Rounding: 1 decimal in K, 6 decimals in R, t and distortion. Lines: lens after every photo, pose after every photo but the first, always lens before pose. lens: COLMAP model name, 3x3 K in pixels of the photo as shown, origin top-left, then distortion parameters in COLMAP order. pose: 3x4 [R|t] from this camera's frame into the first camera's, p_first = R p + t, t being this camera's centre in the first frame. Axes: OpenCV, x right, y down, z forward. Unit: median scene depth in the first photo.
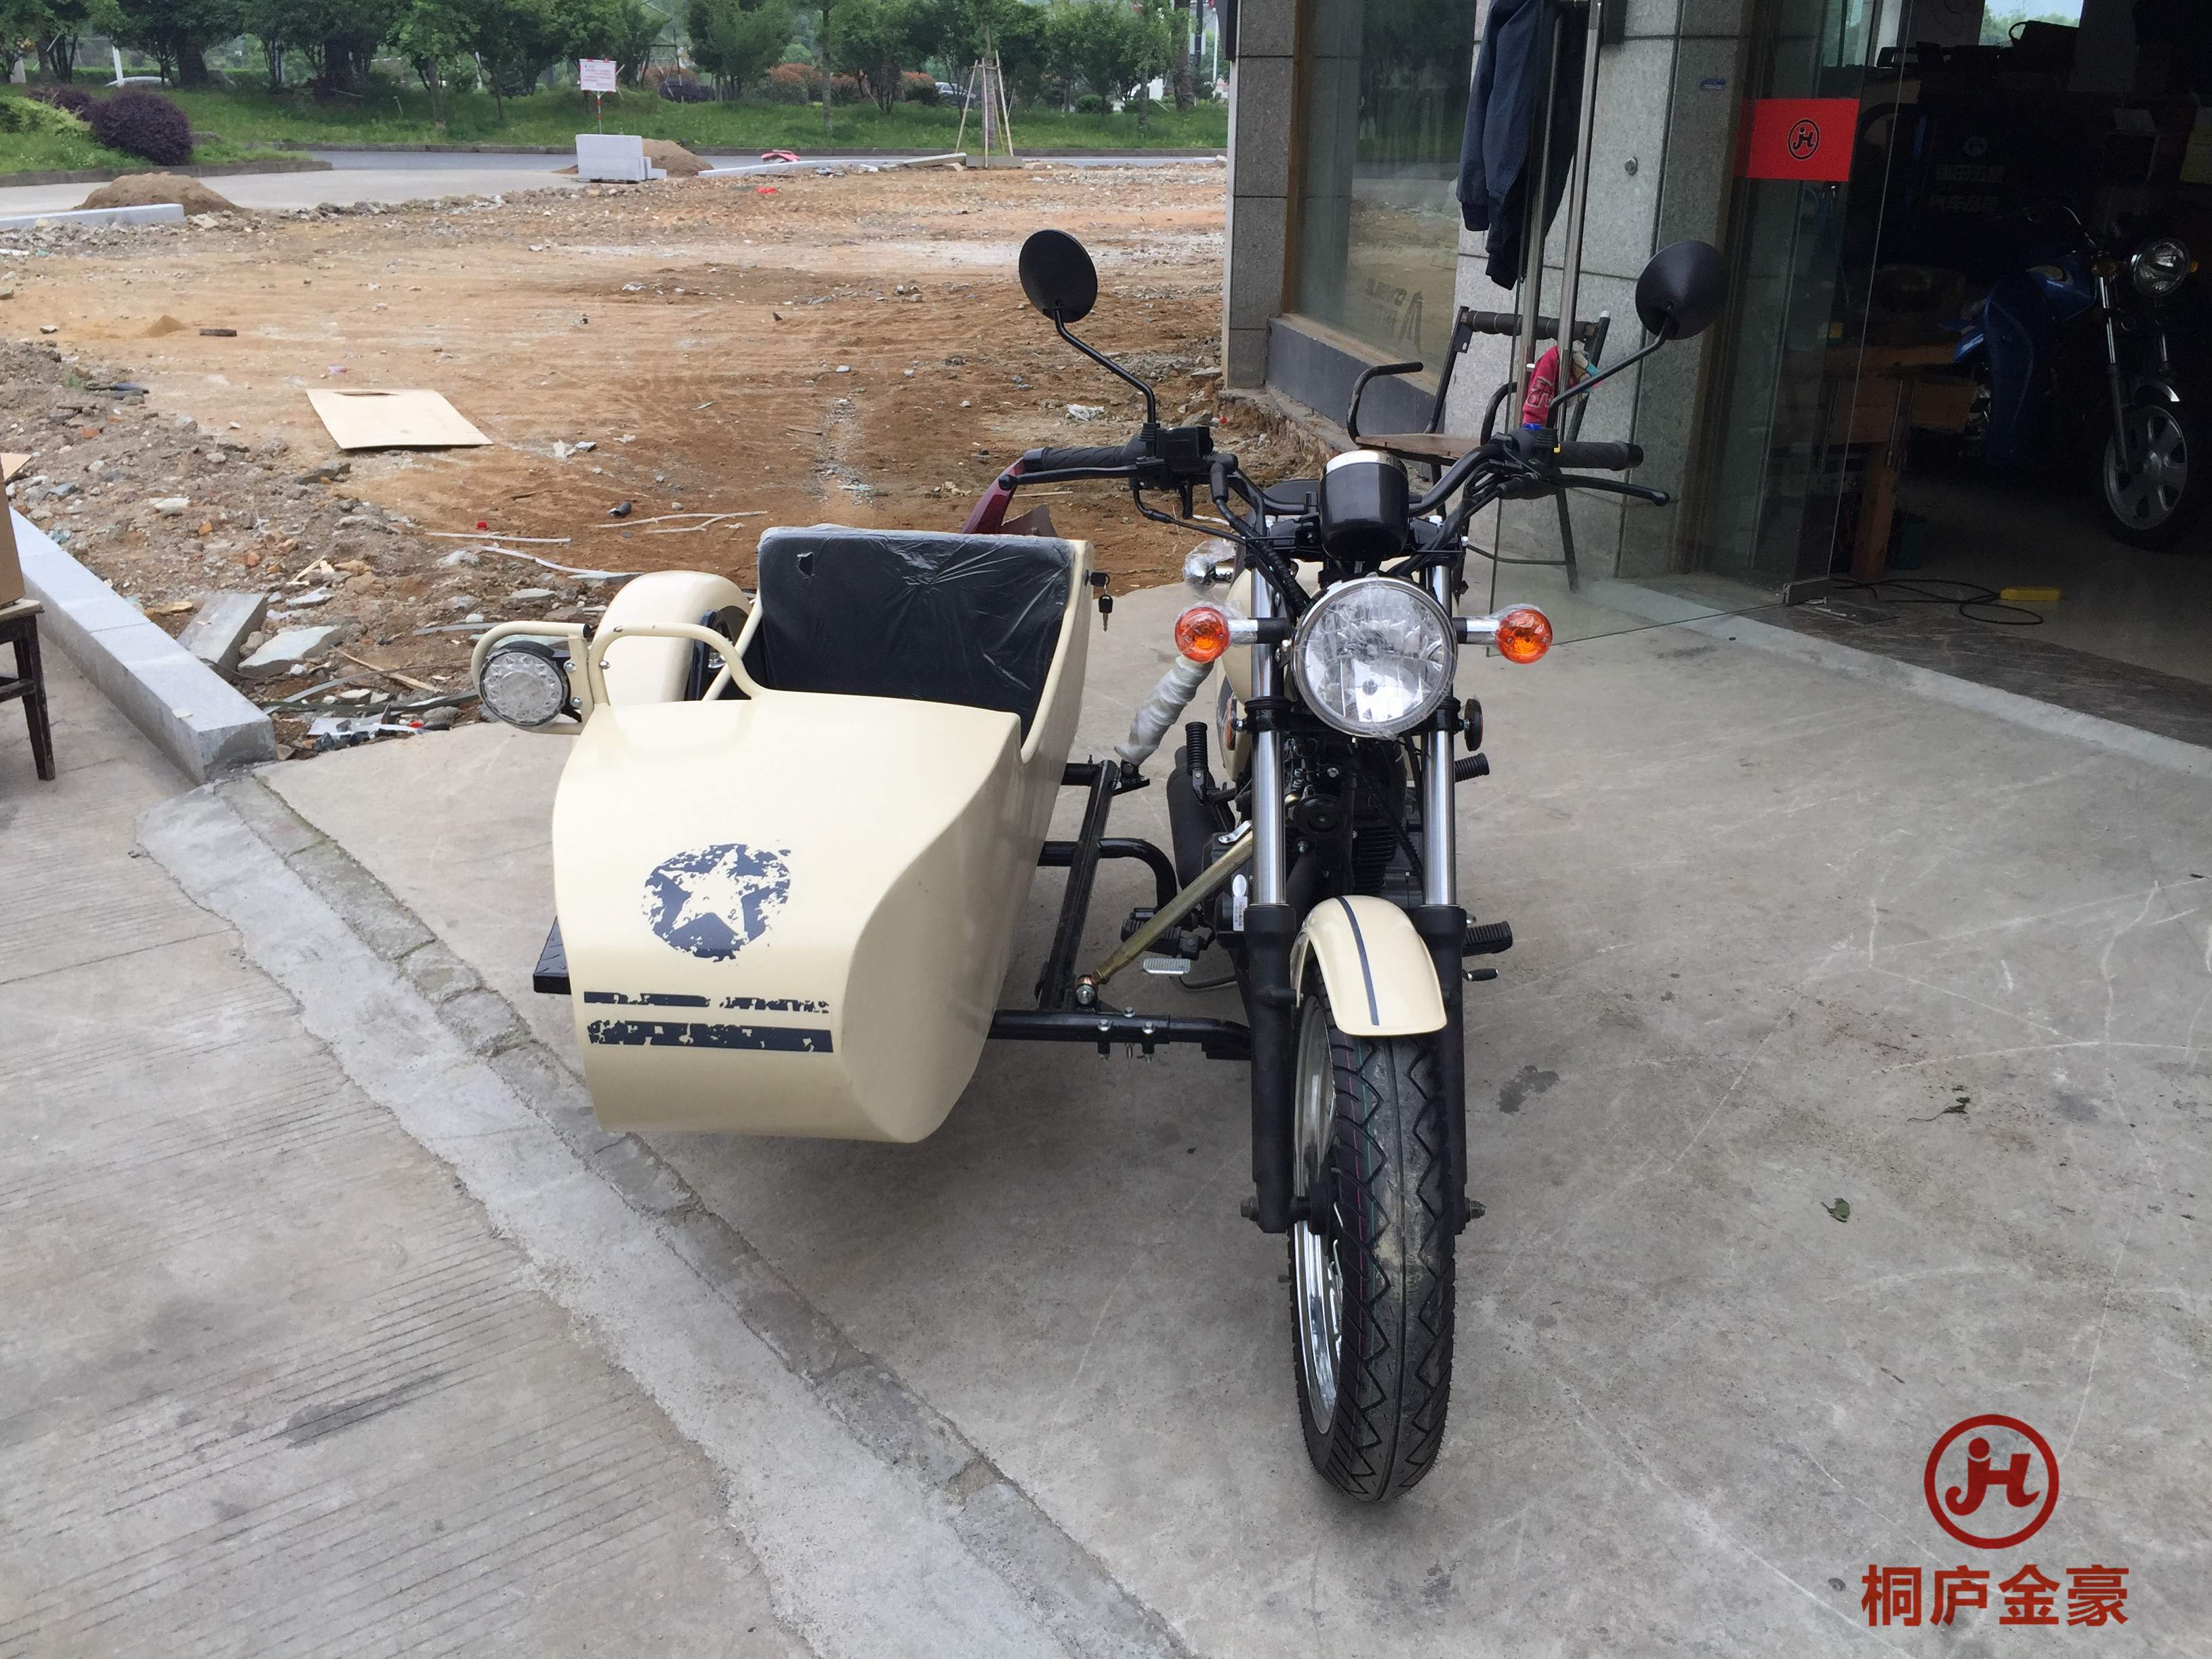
lens RADIAL K [[1845.5, 0, 1137.6], [0, 1845.5, 834.5], [0, 0, 1]] dist [0.071455, -0.093379]
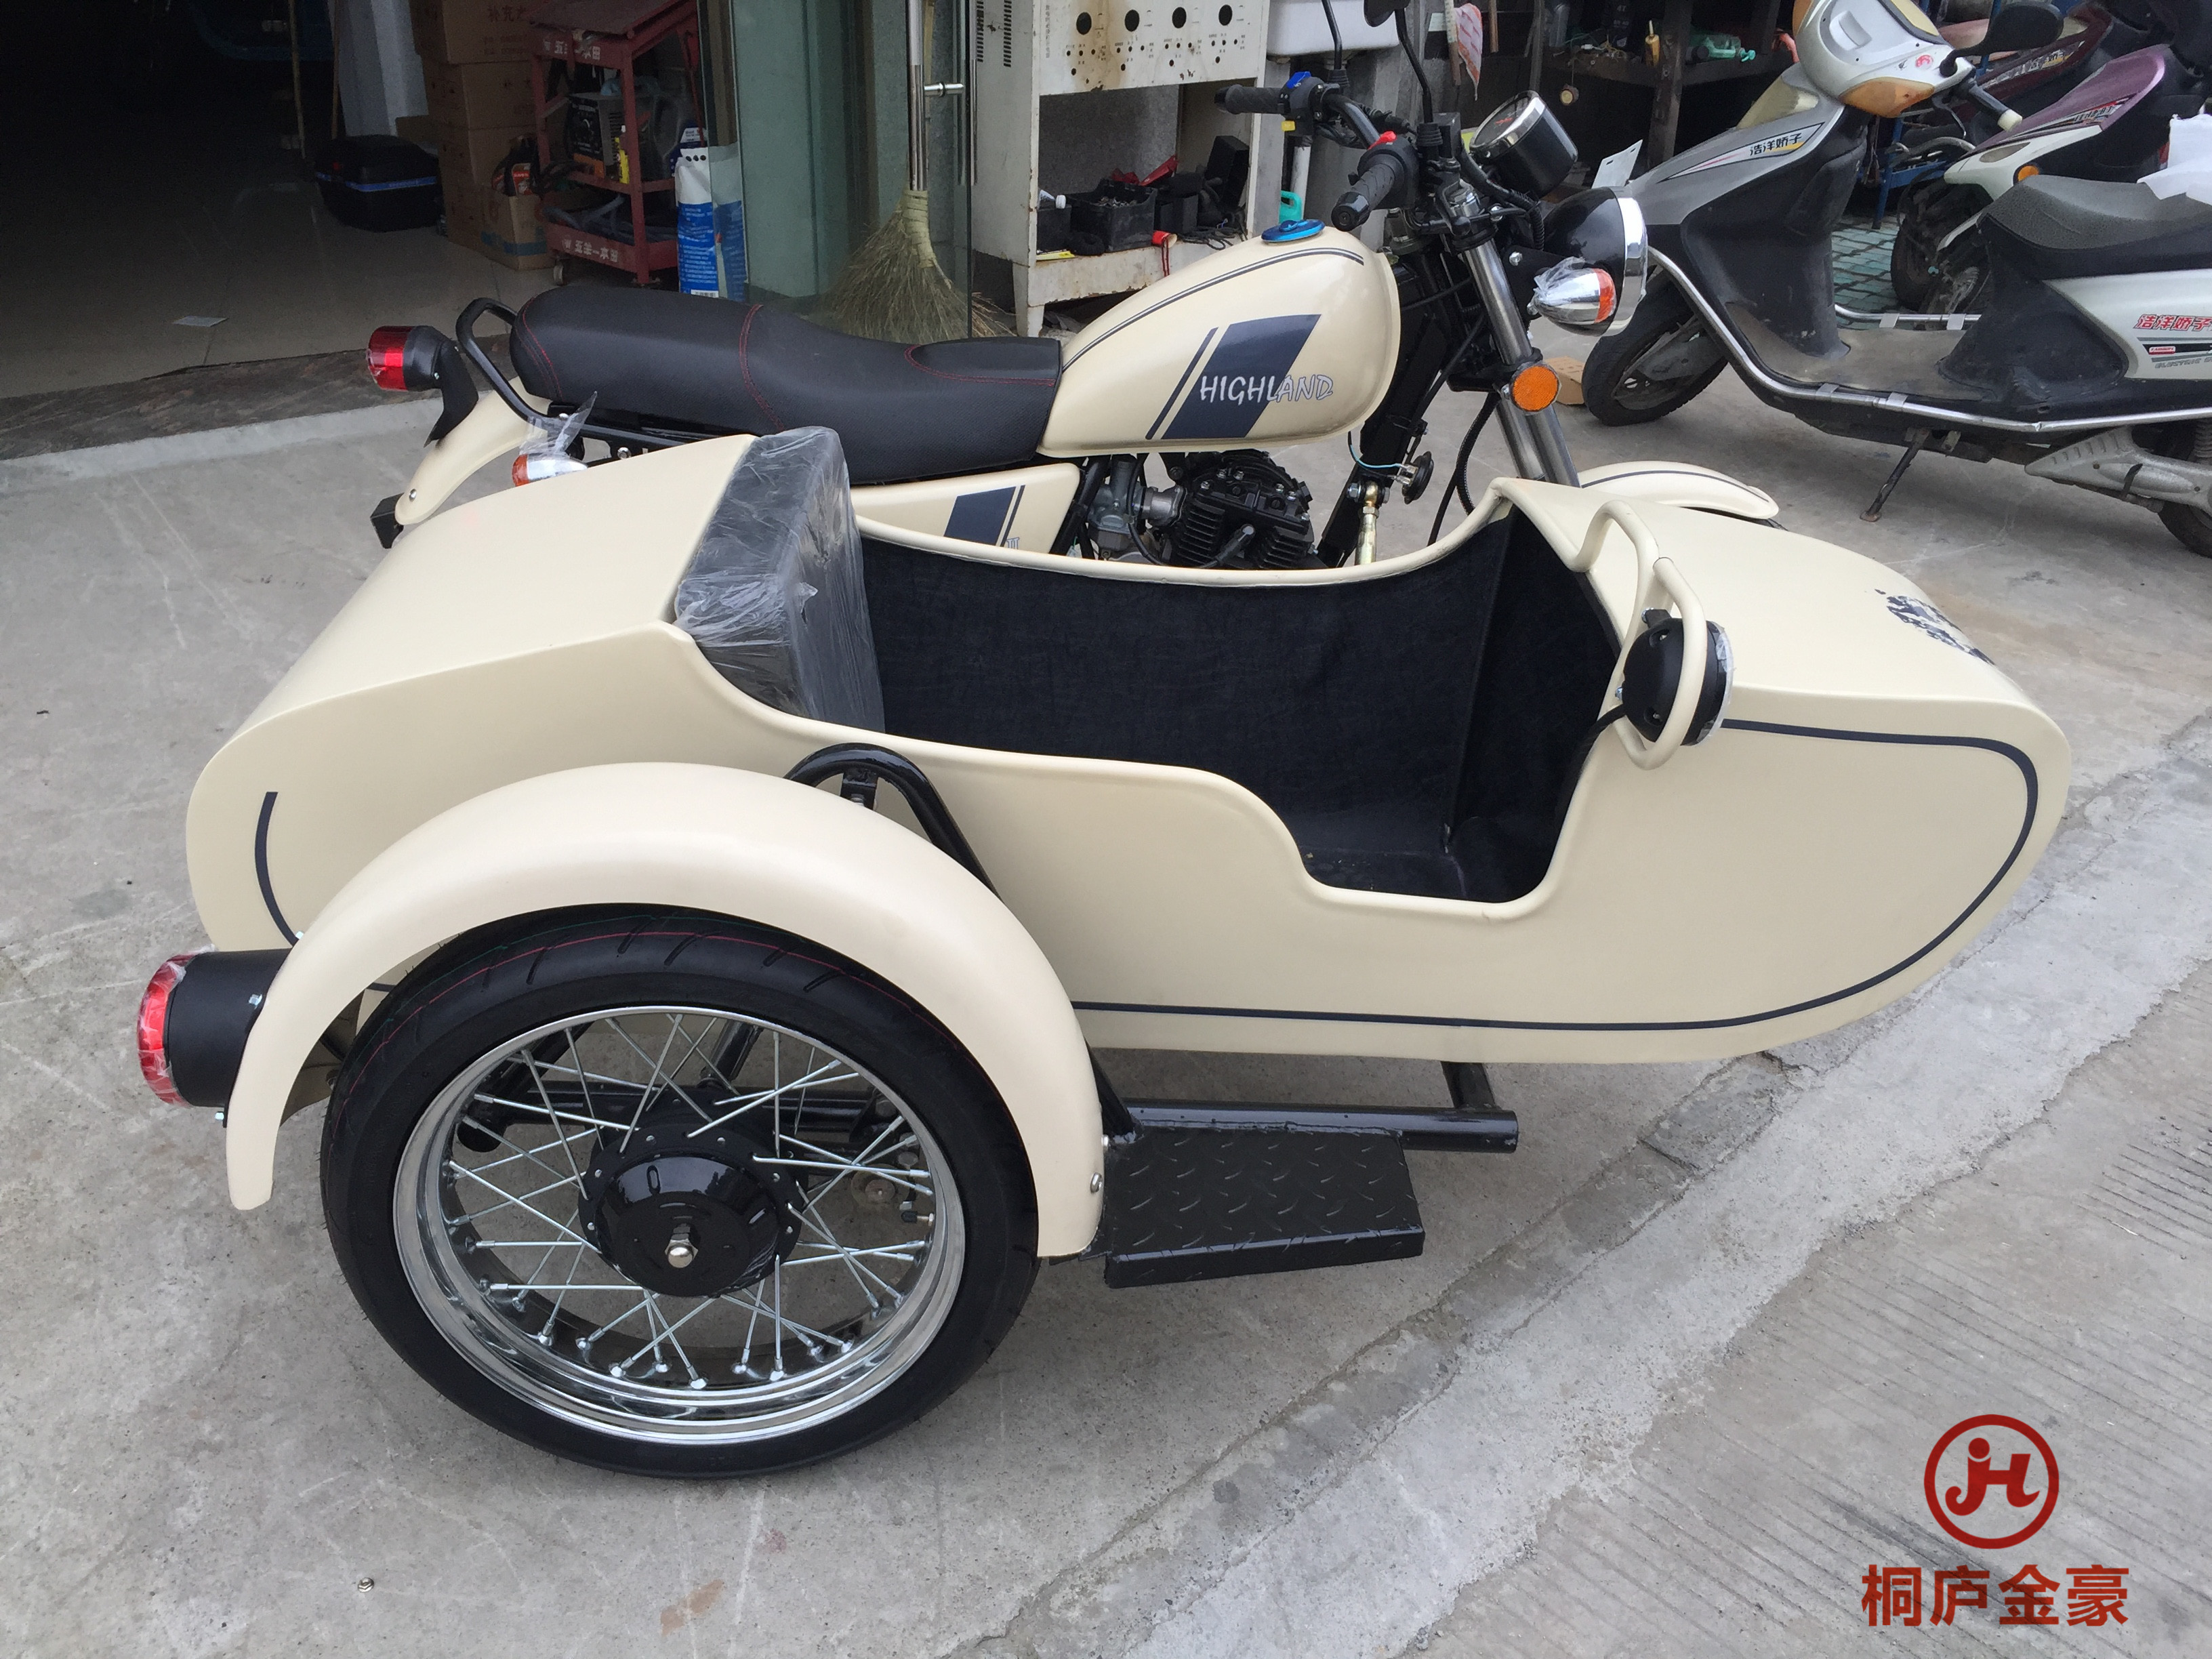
lens RADIAL K [[1845.5, 0, 1086.8], [0, 1845.5, 816.1], [0, 0, 1]] dist [0.071455, -0.093379]
pose [[-0.074906, -0.485905, 0.870796, -0.939865], [0.345463, 0.806527, 0.479759, -0.445386], [-0.935438, 0.336765, 0.107449, 1.178758]]
